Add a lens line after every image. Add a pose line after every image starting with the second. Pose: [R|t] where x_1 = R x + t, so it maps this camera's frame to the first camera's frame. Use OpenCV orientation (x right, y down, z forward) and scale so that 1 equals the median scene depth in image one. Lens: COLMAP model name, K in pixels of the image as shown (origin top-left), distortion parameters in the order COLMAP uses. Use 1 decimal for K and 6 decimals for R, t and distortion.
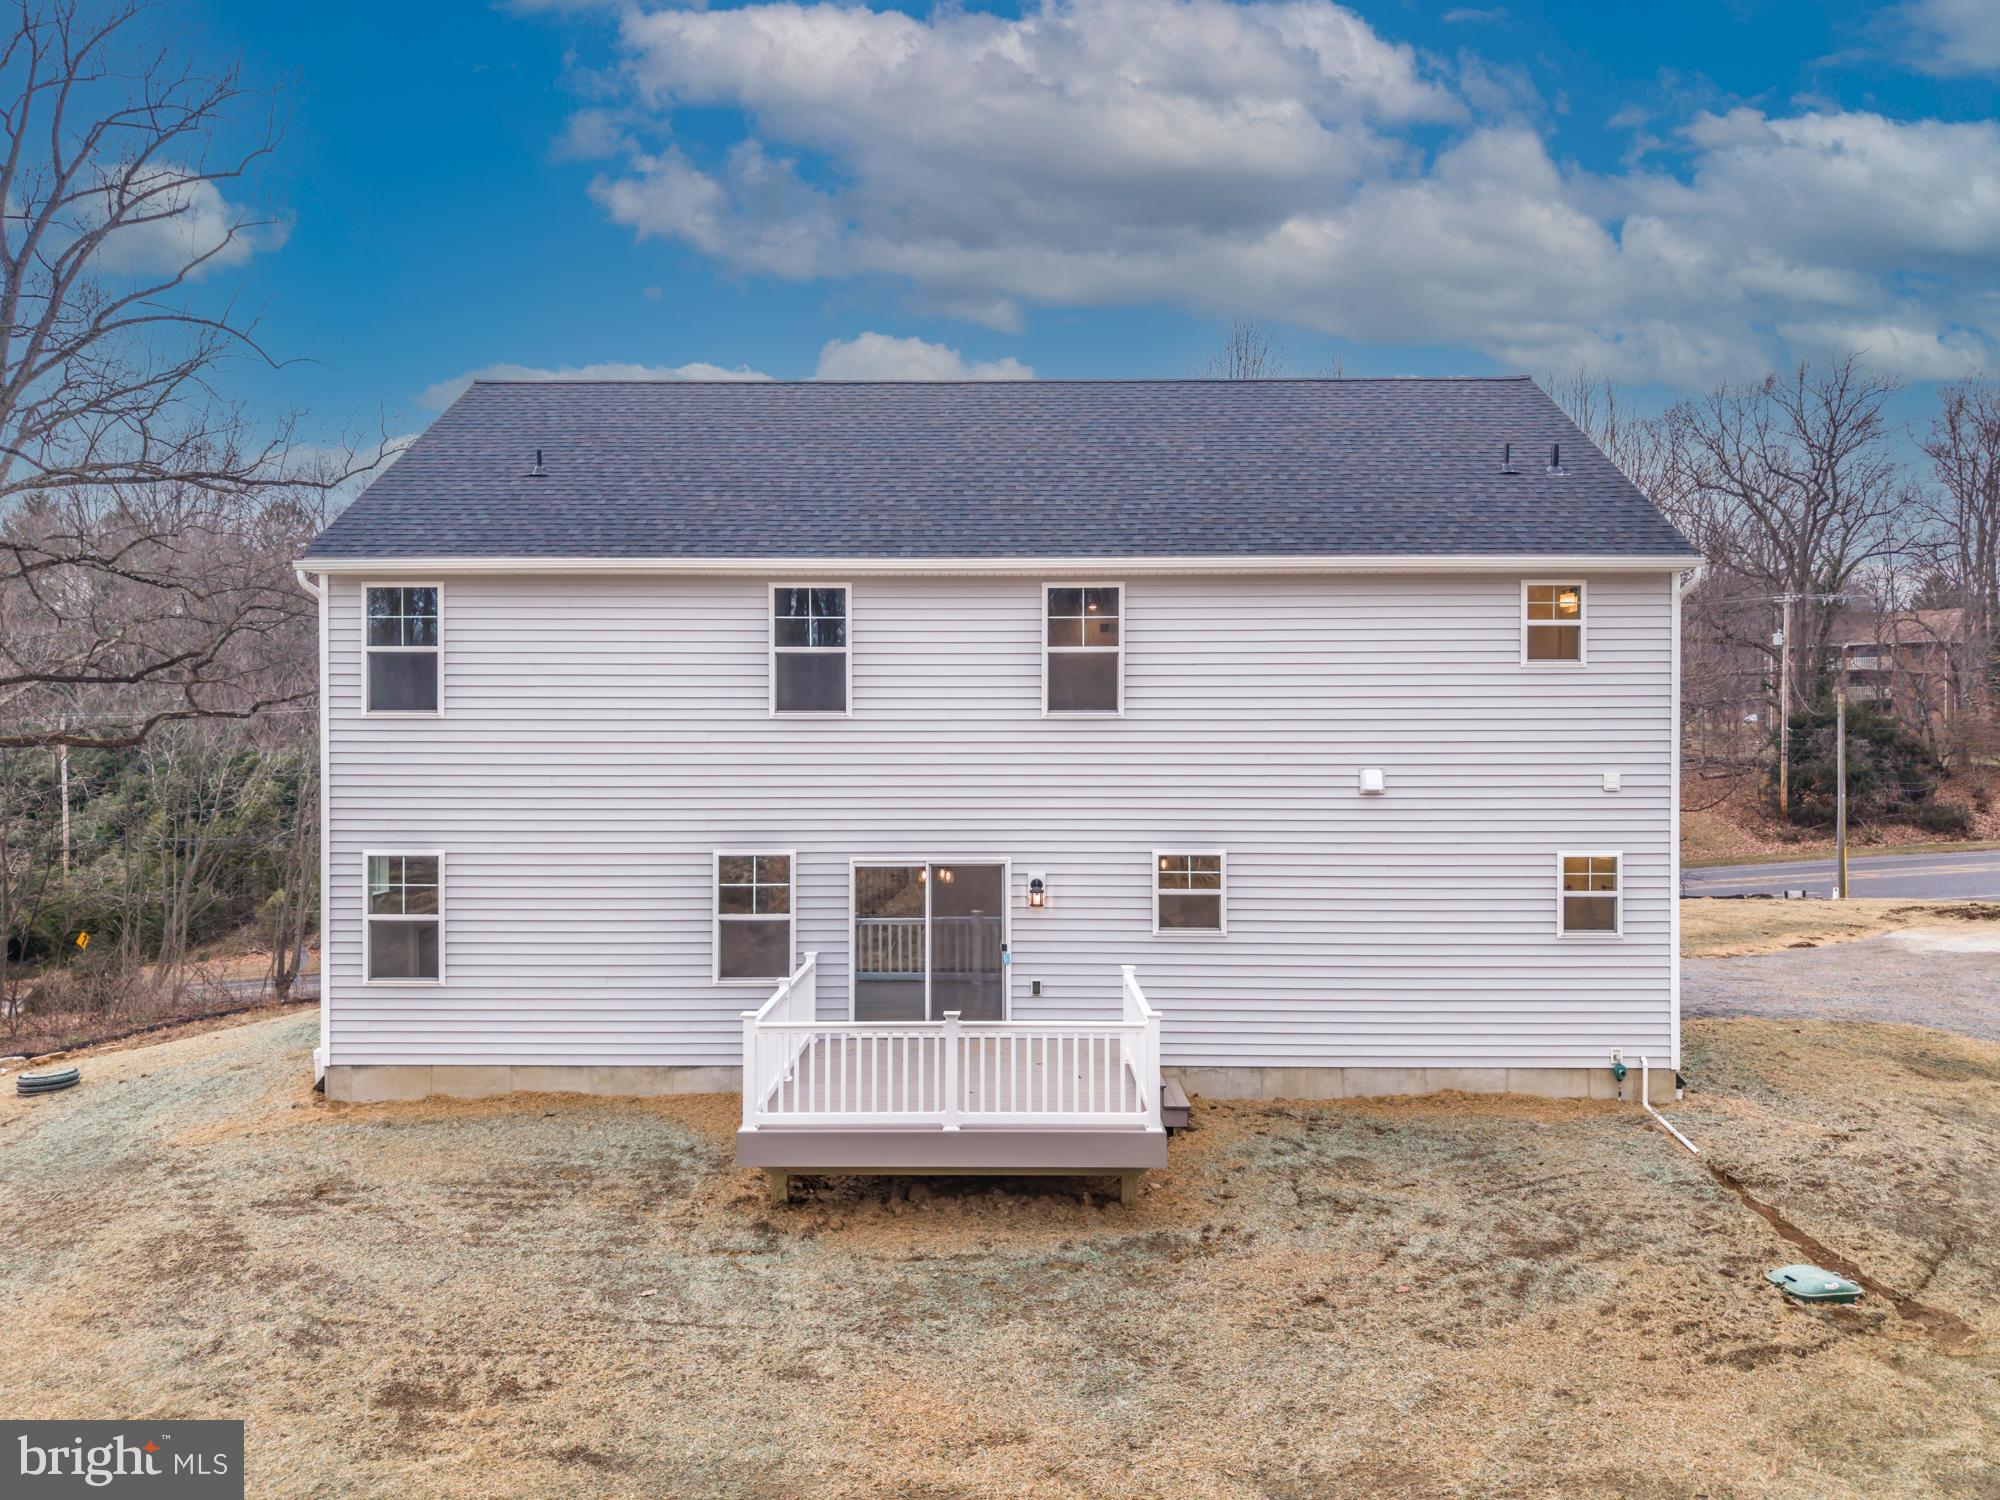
lens RADIAL K [[1349.1, 0, 1000.0], [0, 1349.1, 750.0], [0, 0, 1]] dist [0.001741, 0.002954]
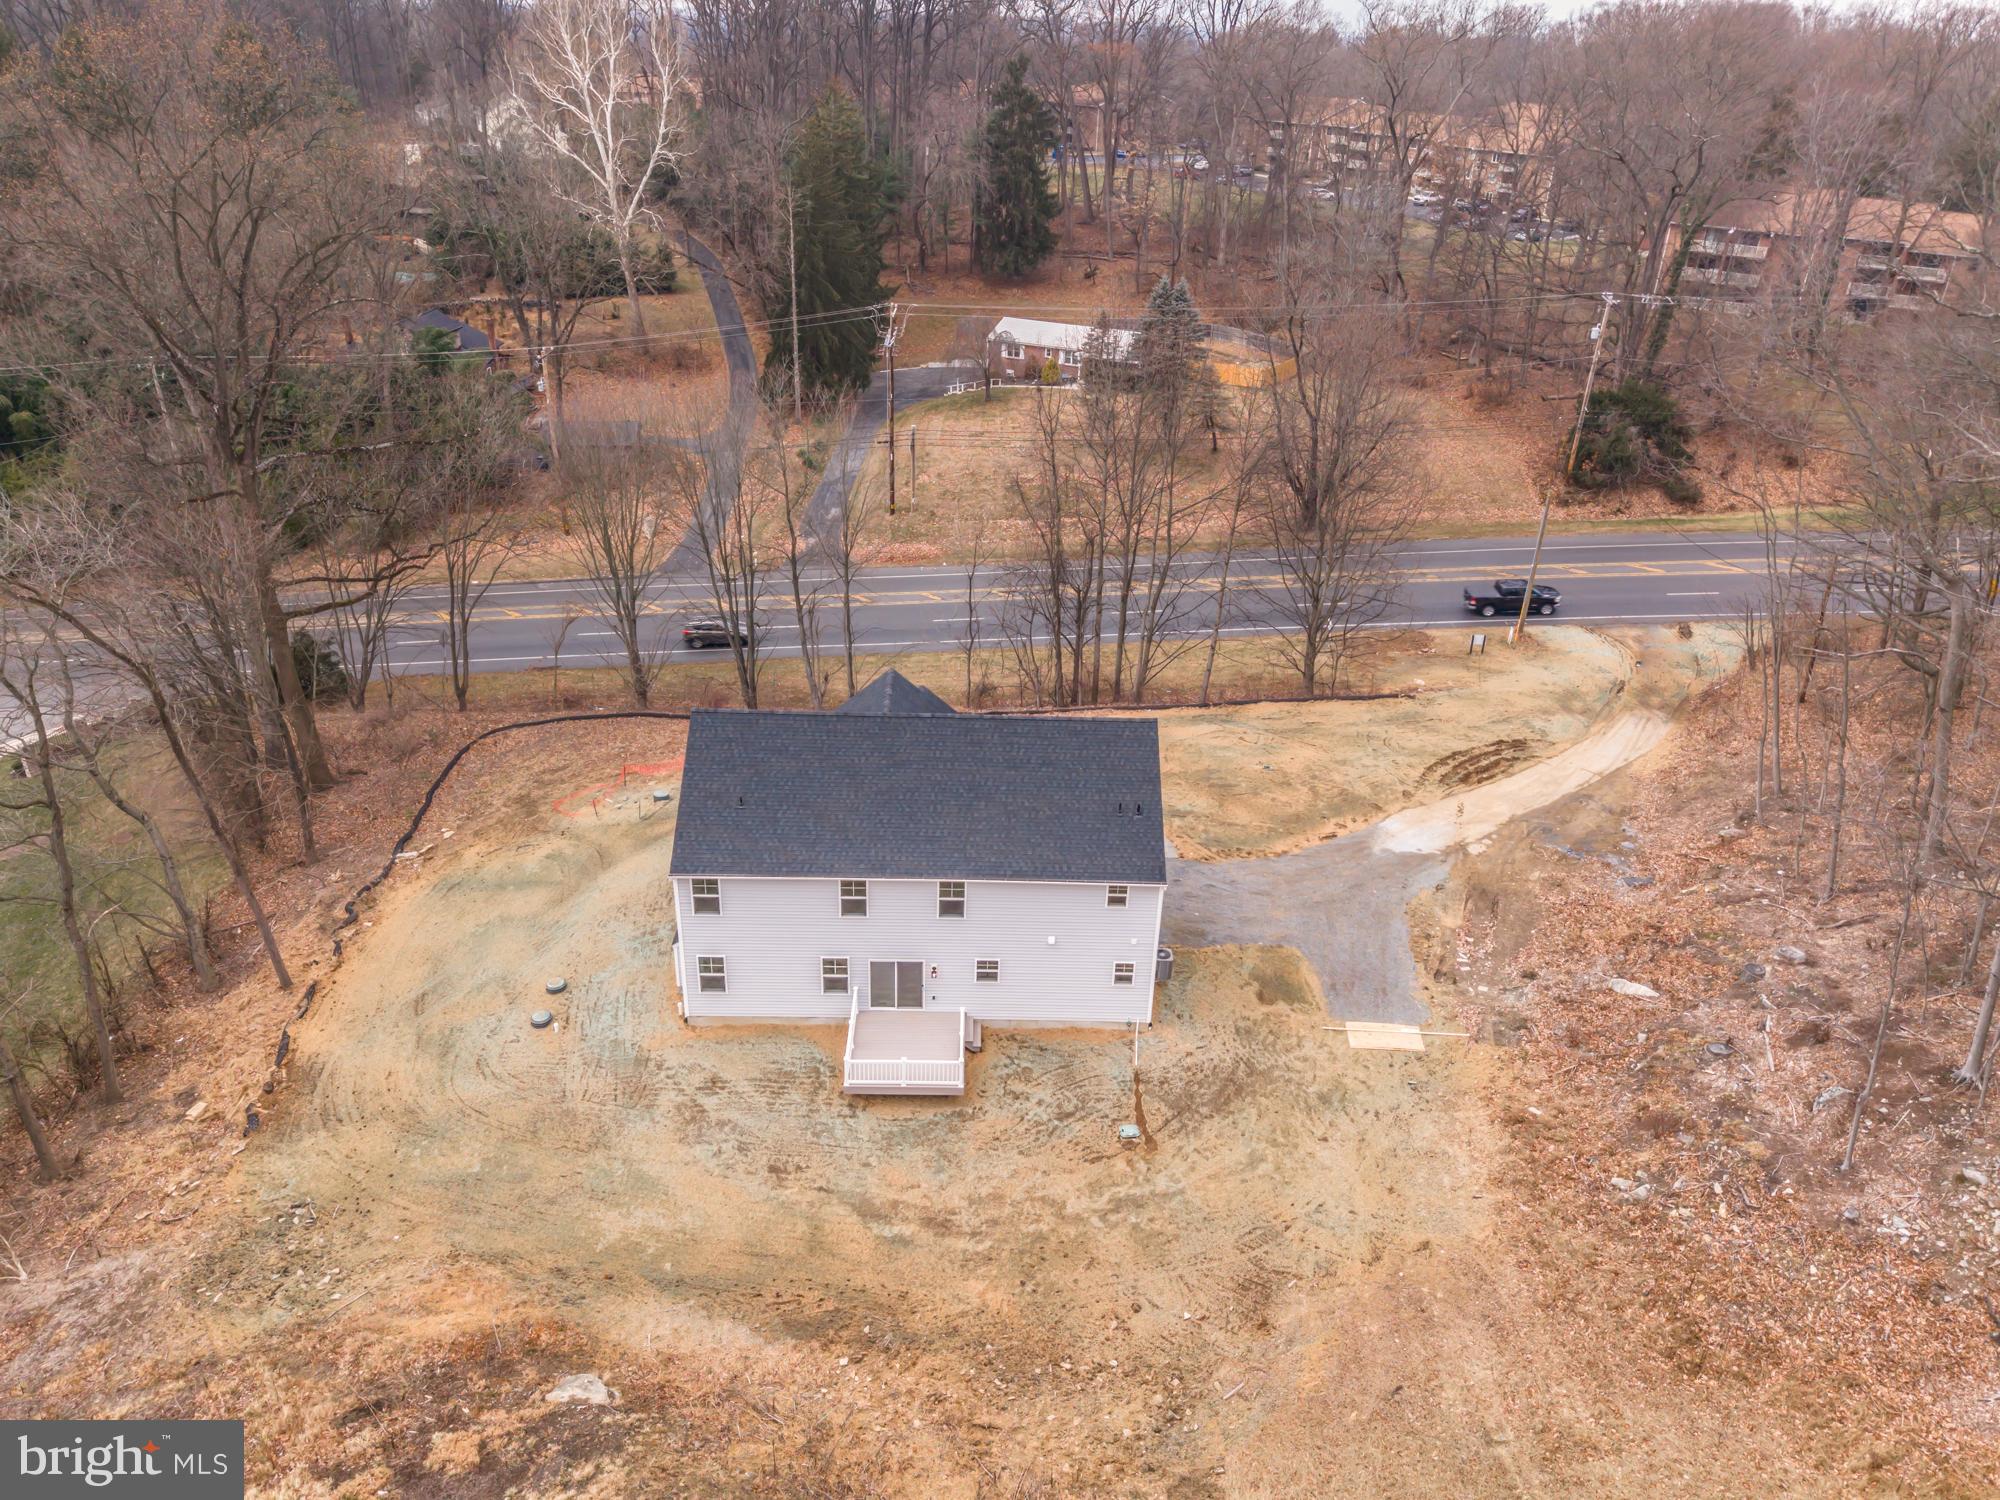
lens RADIAL K [[1368.5, 0, 1000.0], [0, 1368.5, 750.0], [0, 0, 1]] dist [0.066306, -0.086699]
pose [[0.999191, 0.017543, 0.036178, 0.065298], [-0.032149, 0.888968, 0.456840, -1.996499], [-0.024147, -0.457634, 0.888813, -1.676988]]
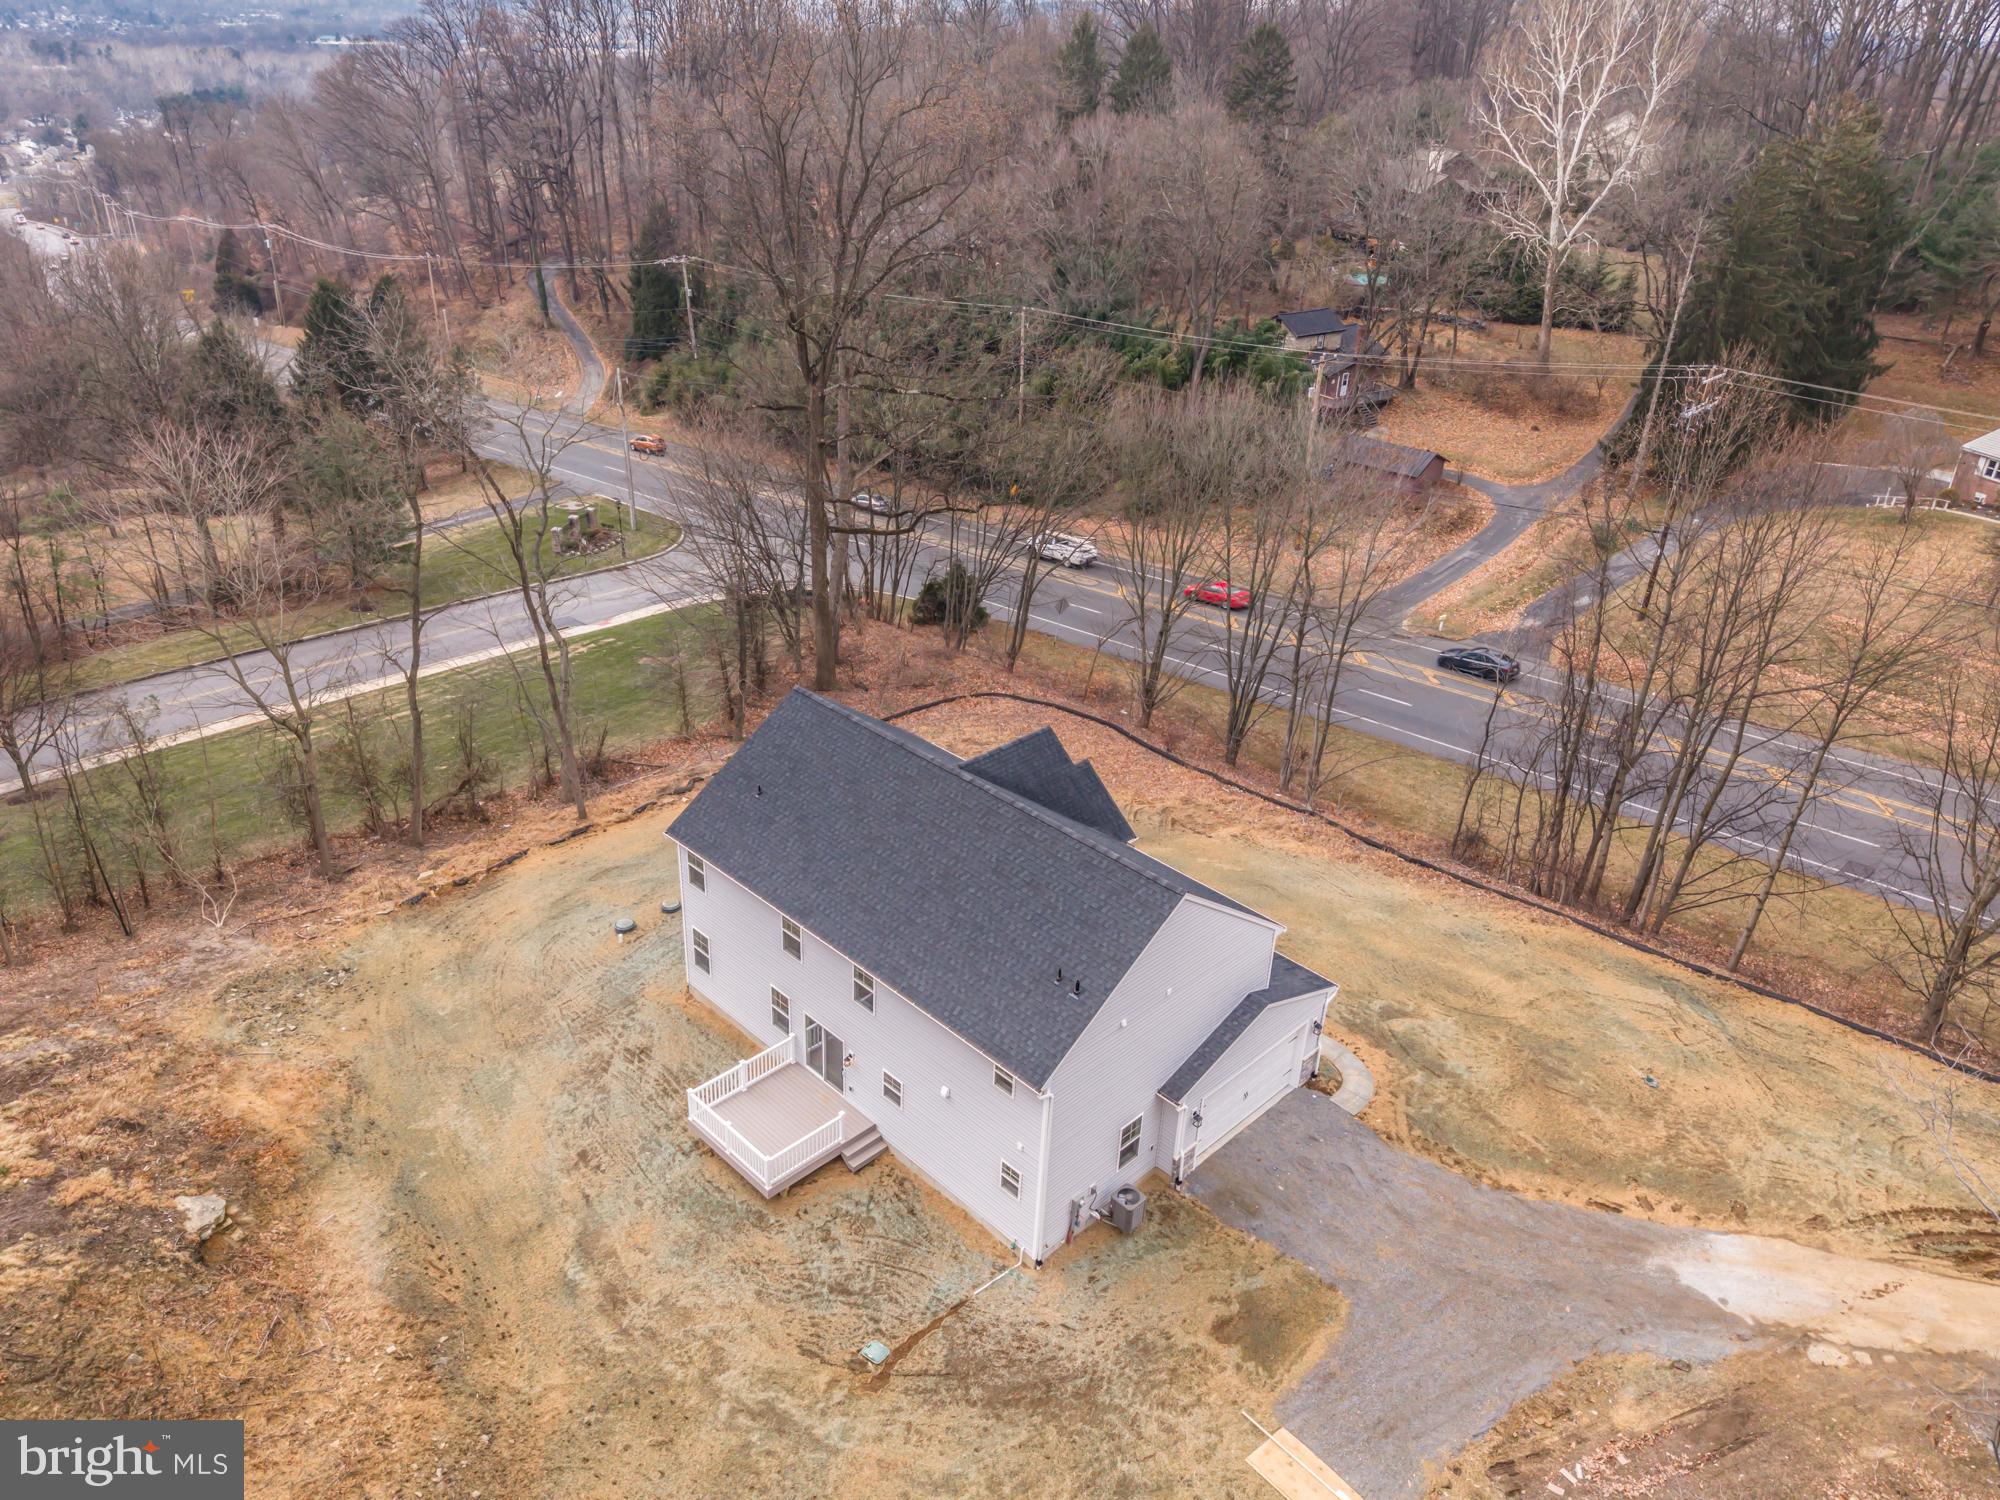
lens RADIAL K [[1401.5, 0, 1000.0], [0, 1401.5, 750.0], [0, 0, 1]] dist [0.007982, -0.003101]
pose [[0.718279, 0.354143, -0.598881, 1.875953], [-0.047714, 0.883810, 0.465406, -1.924856], [0.694118, -0.305716, 0.651720, -0.367454]]
